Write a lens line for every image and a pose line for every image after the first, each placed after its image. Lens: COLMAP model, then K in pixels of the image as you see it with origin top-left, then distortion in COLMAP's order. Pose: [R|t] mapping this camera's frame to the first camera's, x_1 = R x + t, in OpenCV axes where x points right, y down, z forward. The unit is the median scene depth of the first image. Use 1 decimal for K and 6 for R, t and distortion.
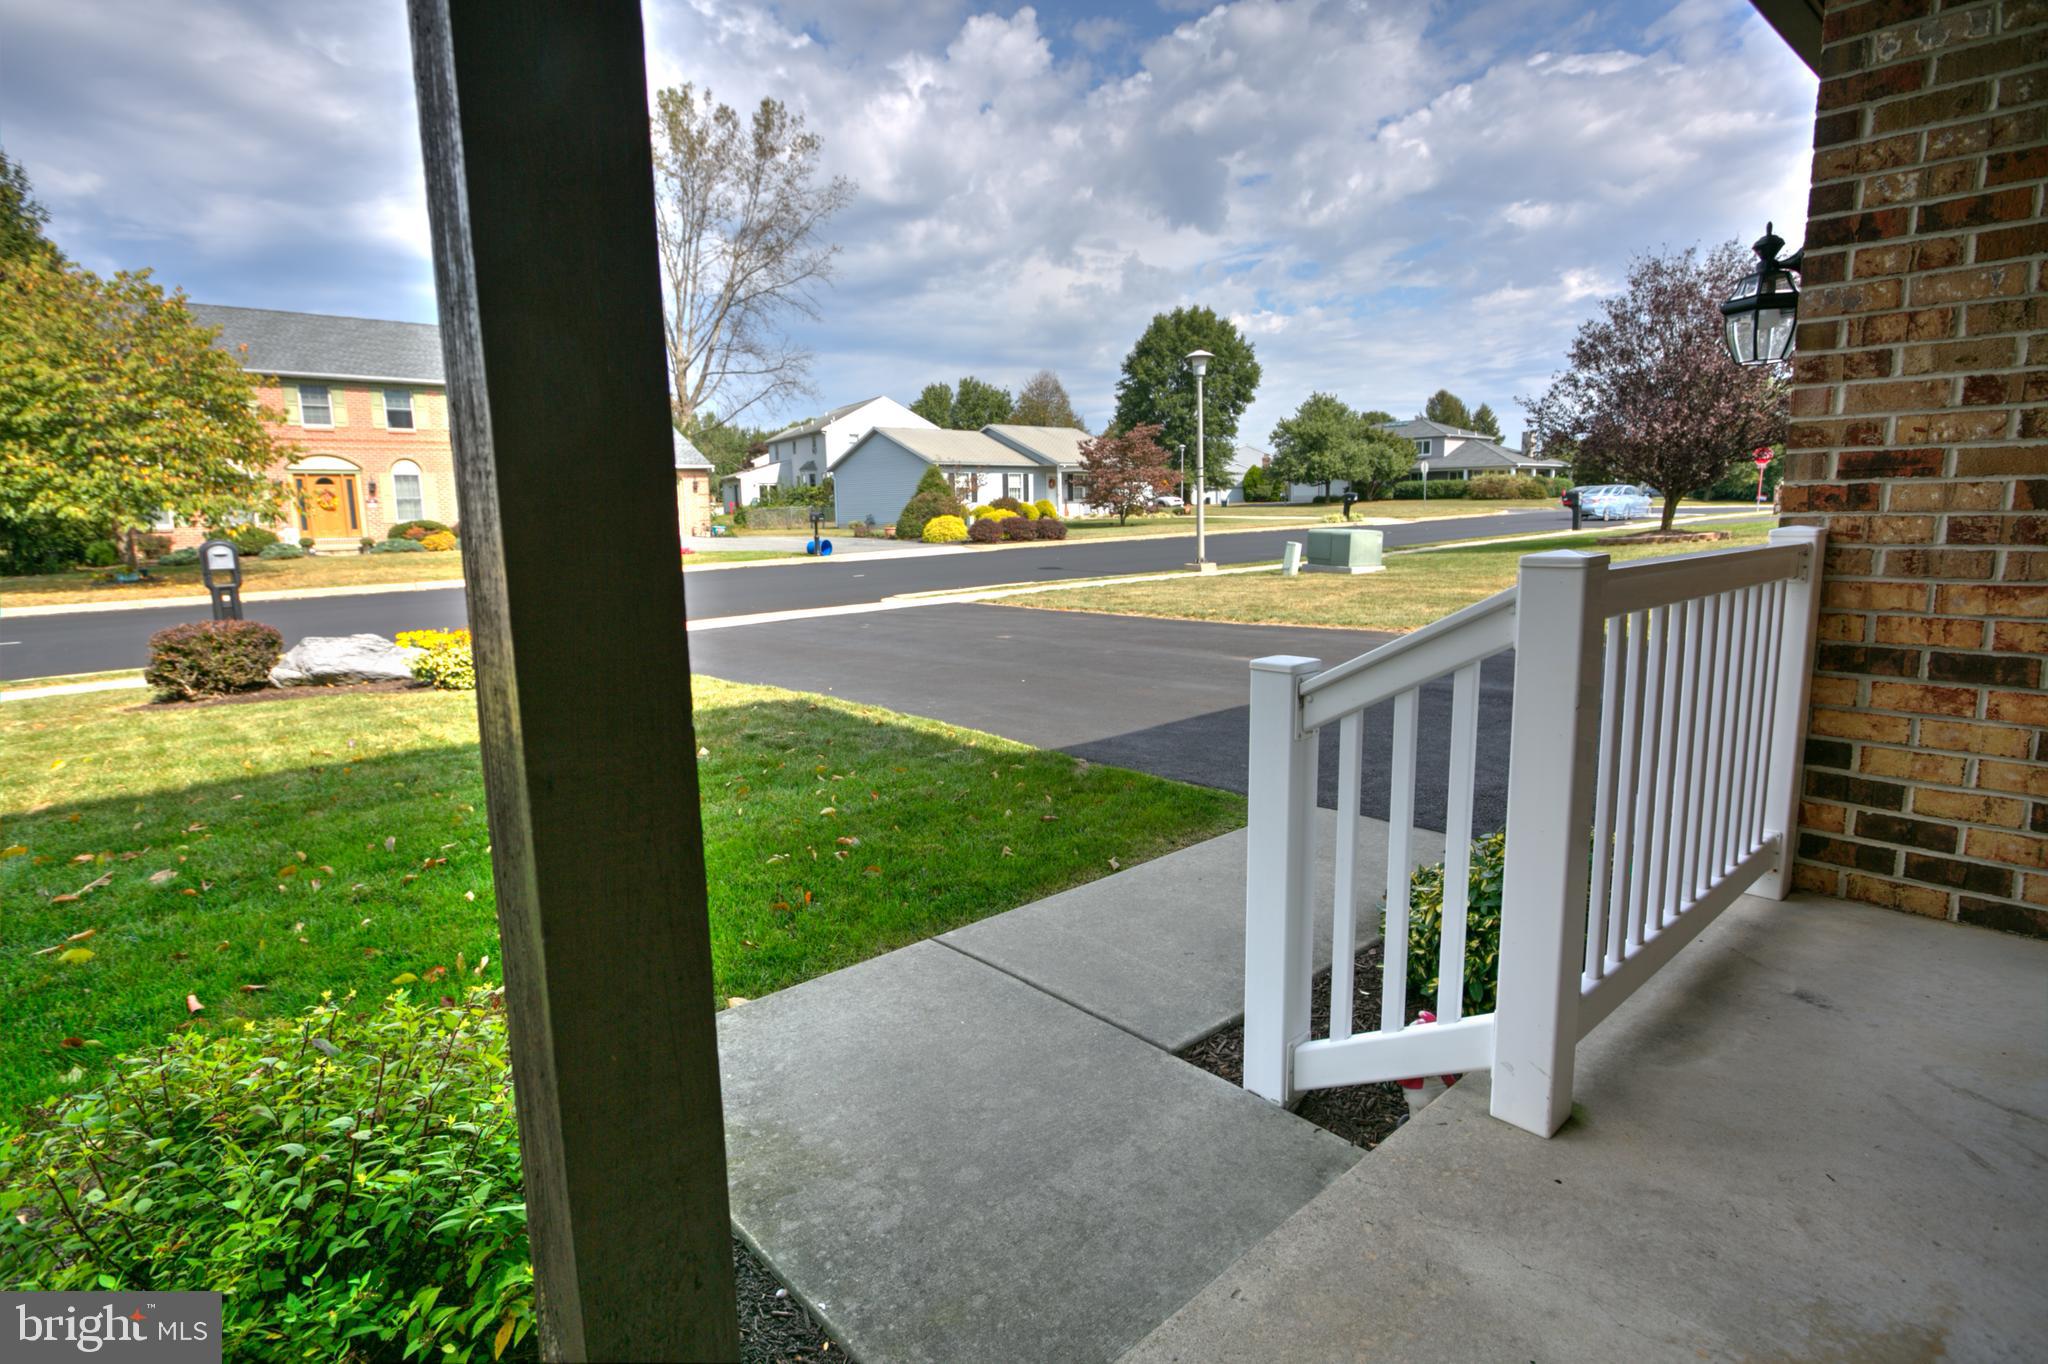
lens RADIAL K [[1047.2, 0, 1028.3], [0, 1047.2, 678.4], [0, 0, 1]] dist [-0.004759, 0.000010]
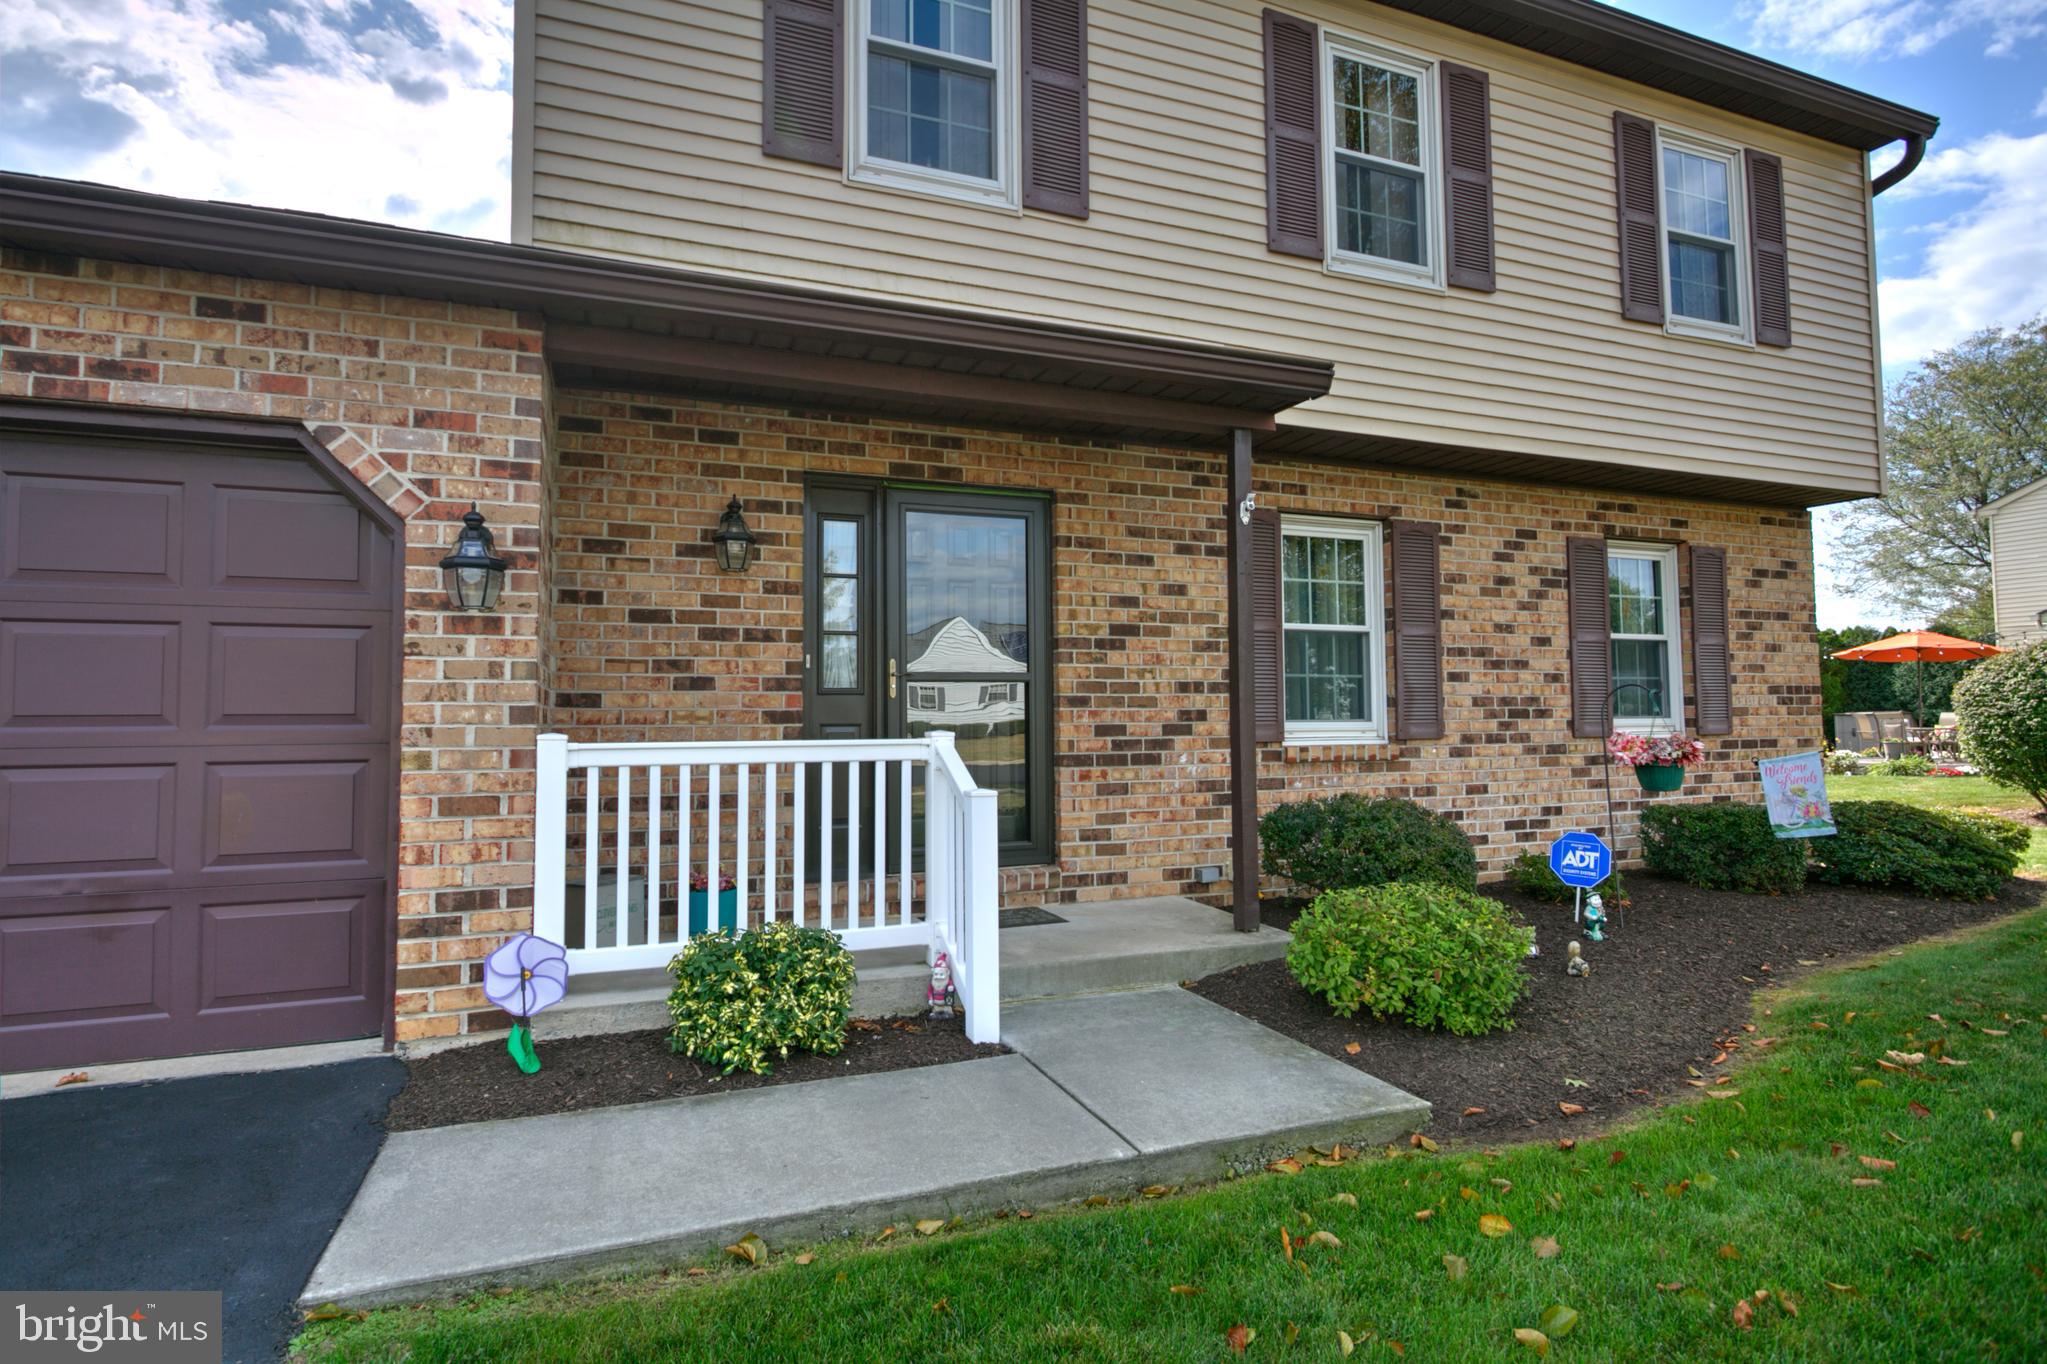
lens RADIAL K [[1046.7, 0, 1023.0], [0, 1046.7, 677.6], [0, 0, 1]] dist [-0.004759, 0.000010]
pose [[-0.937883, 0.035935, 0.345086, -0.459429], [0.074006, 0.992452, 0.097786, -0.375952], [-0.338967, 0.117251, -0.933463, 2.583250]]
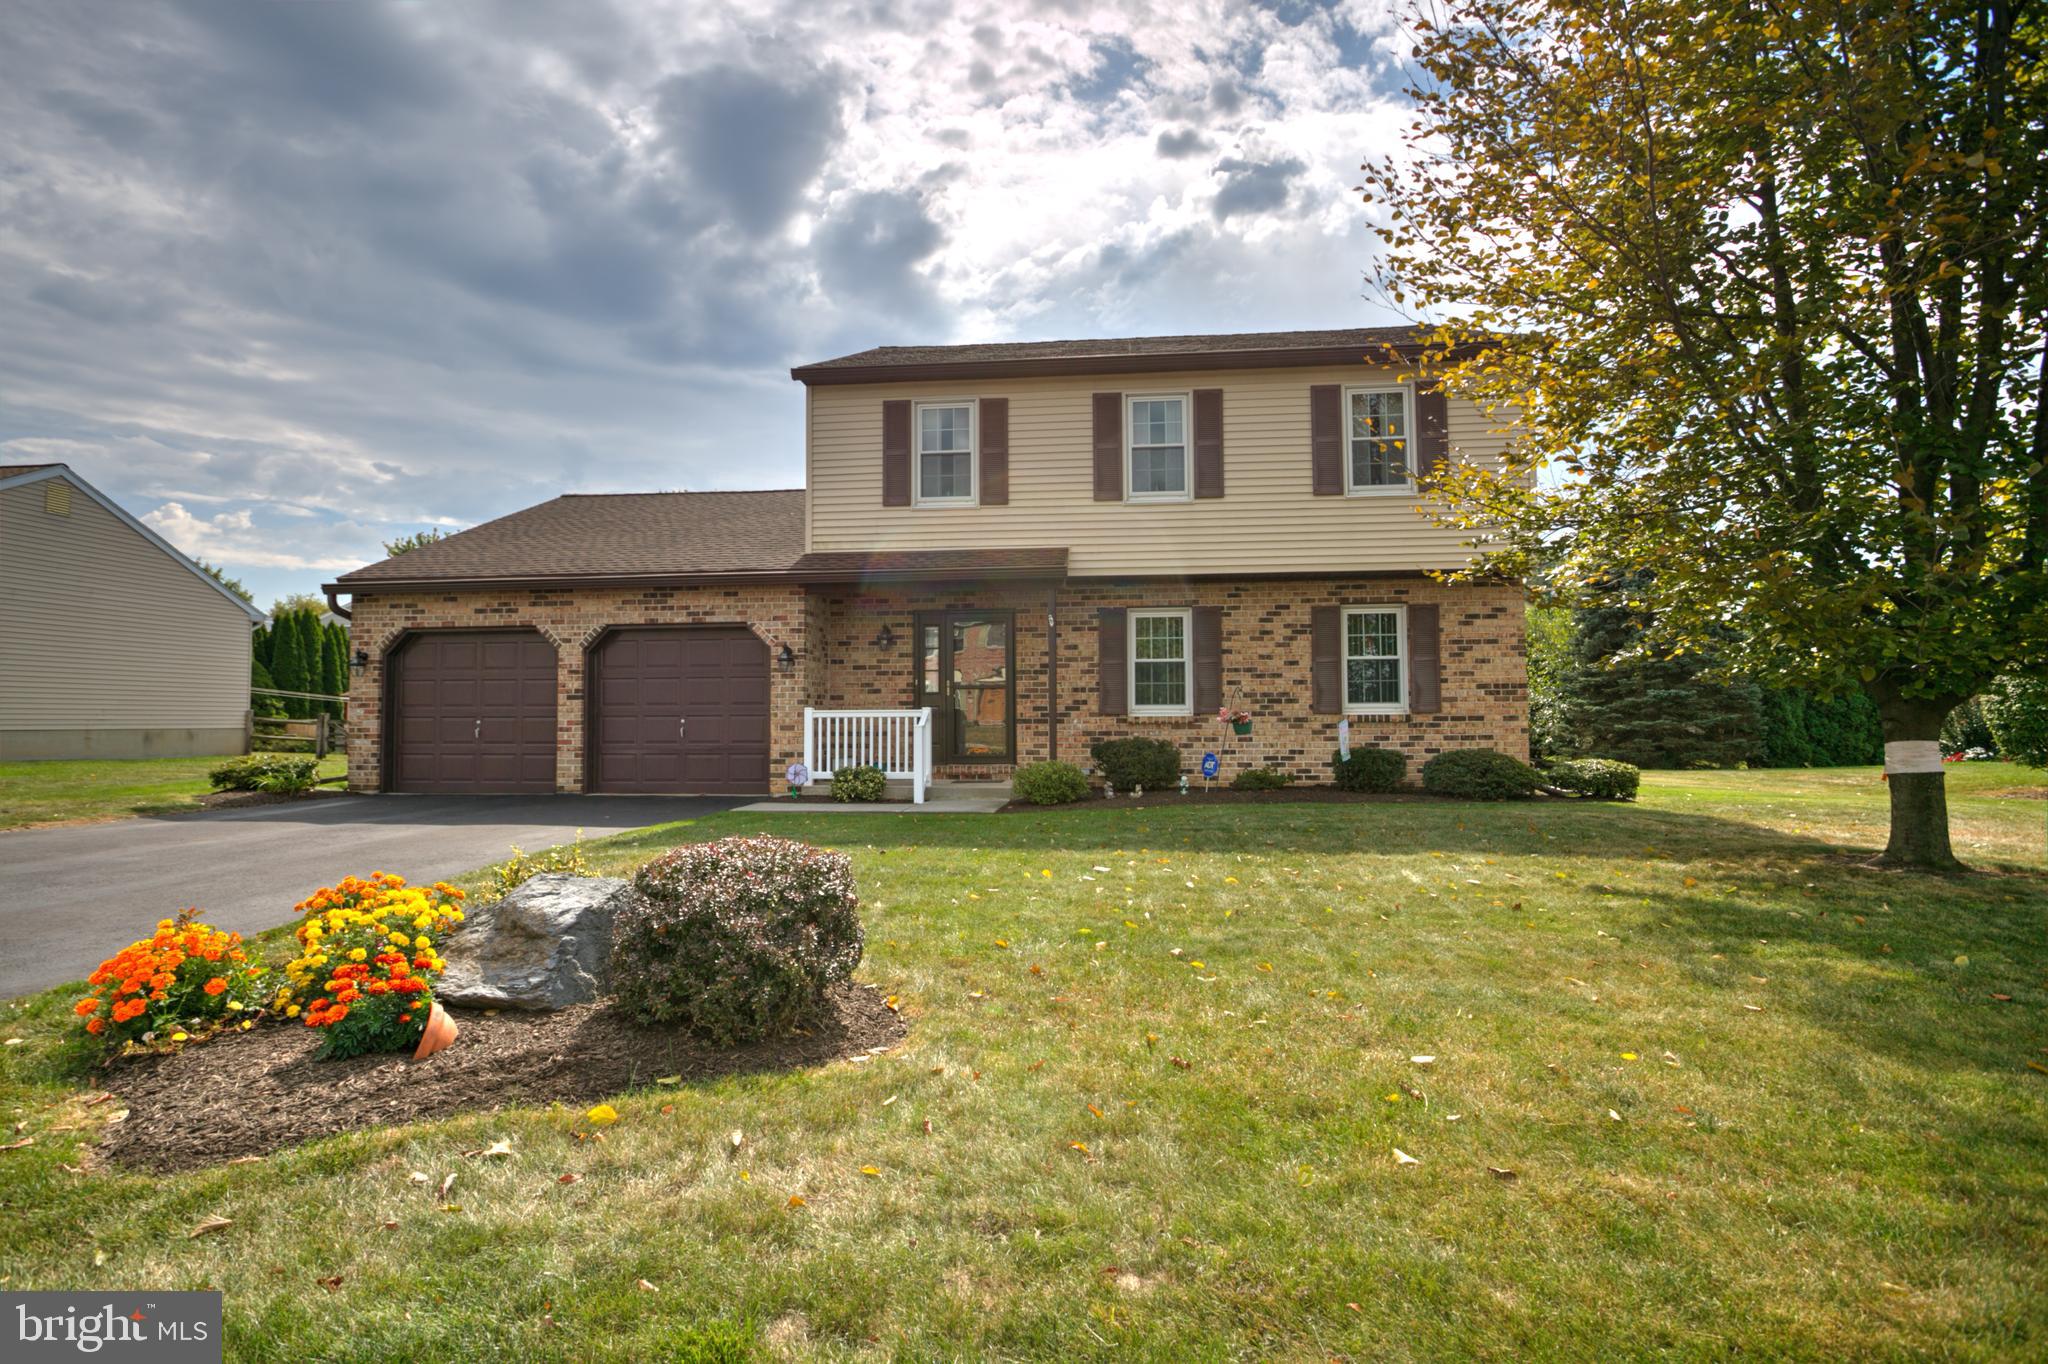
lens RADIAL K [[1047.2, 0, 1022.5], [0, 1047.2, 681.5], [0, 0, 1]] dist [-0.004759, 0.000010]
pose [[-0.666616, 0.044343, 0.744081, -3.675594], [0.128763, 0.990073, 0.056355, -0.473965], [-0.734195, 0.133378, -0.665709, 3.979427]]
